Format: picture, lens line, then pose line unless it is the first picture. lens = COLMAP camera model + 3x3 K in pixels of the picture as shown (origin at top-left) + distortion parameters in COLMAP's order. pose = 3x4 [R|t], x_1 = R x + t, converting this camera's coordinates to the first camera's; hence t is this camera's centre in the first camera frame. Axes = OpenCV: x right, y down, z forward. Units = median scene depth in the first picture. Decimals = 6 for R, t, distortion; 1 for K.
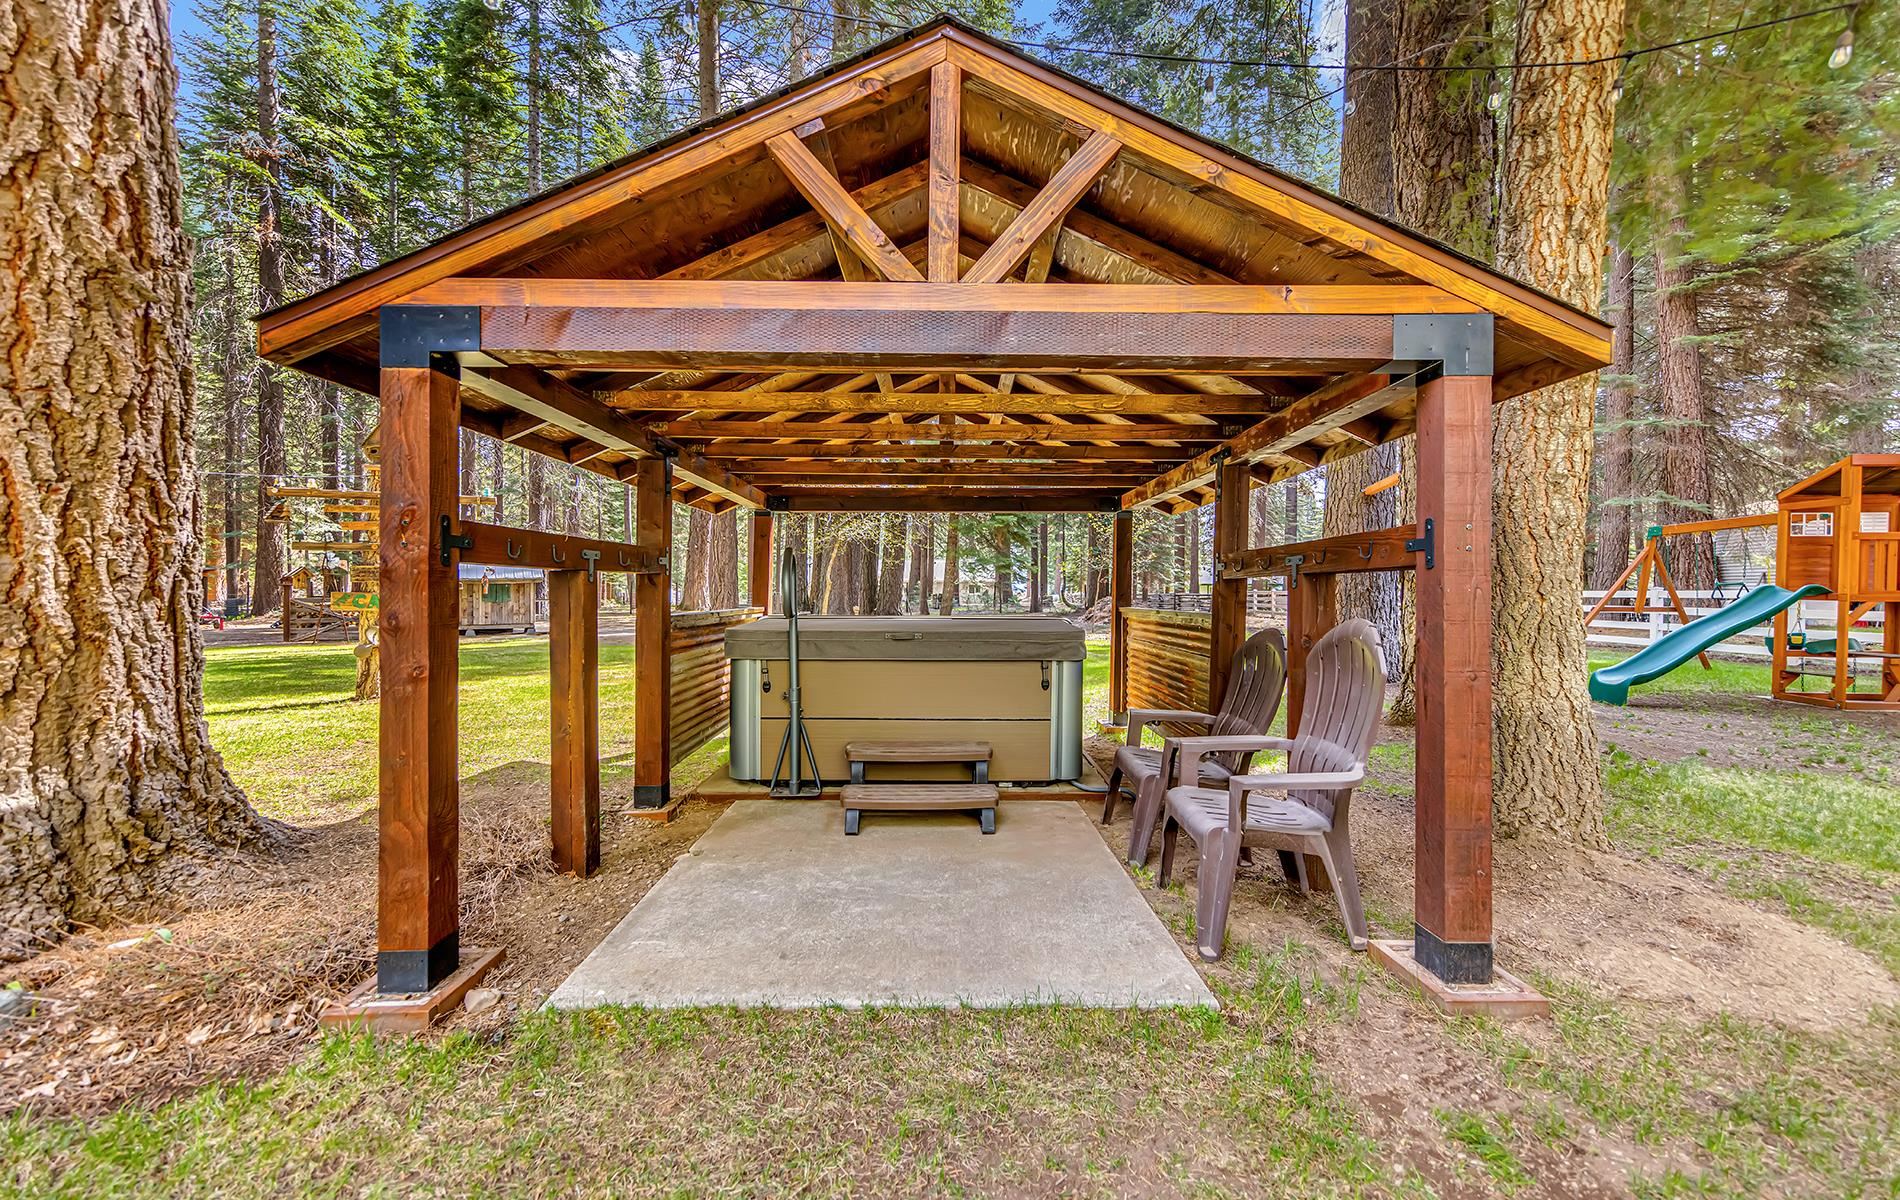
lens RADIAL K [[736.2, 0, 945.5], [0, 736.2, 601.3], [0, 0, 1]] dist [0.001332, 0.000033]
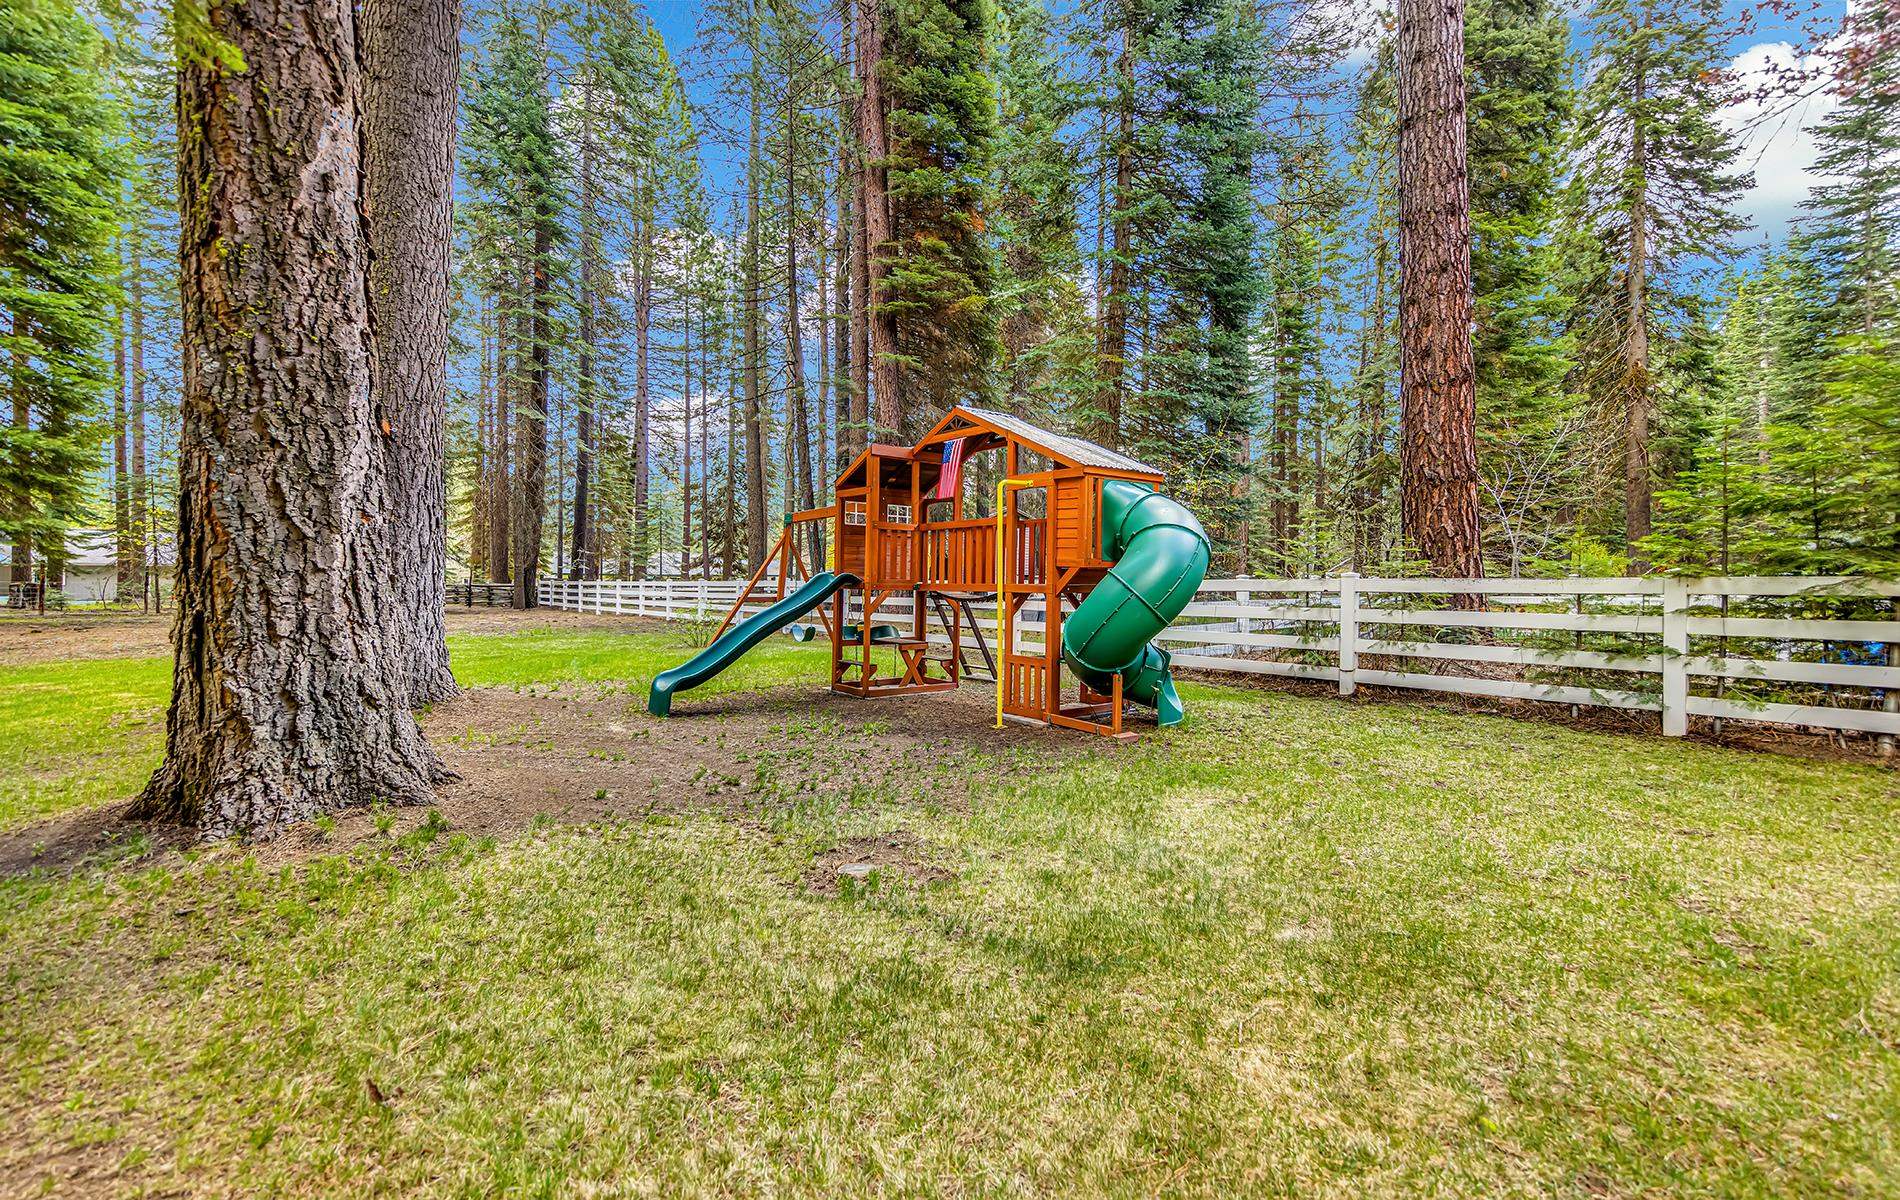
lens RADIAL K [[736.2, 0, 949.8], [0, 736.2, 595.4], [0, 0, 1]] dist [0.001332, 0.000033]
pose [[0.771709, -0.005189, 0.635954, 0.618695], [0.005697, 0.999983, 0.001246, 0.004826], [-0.635950, 0.002662, 0.771726, 0.146825]]
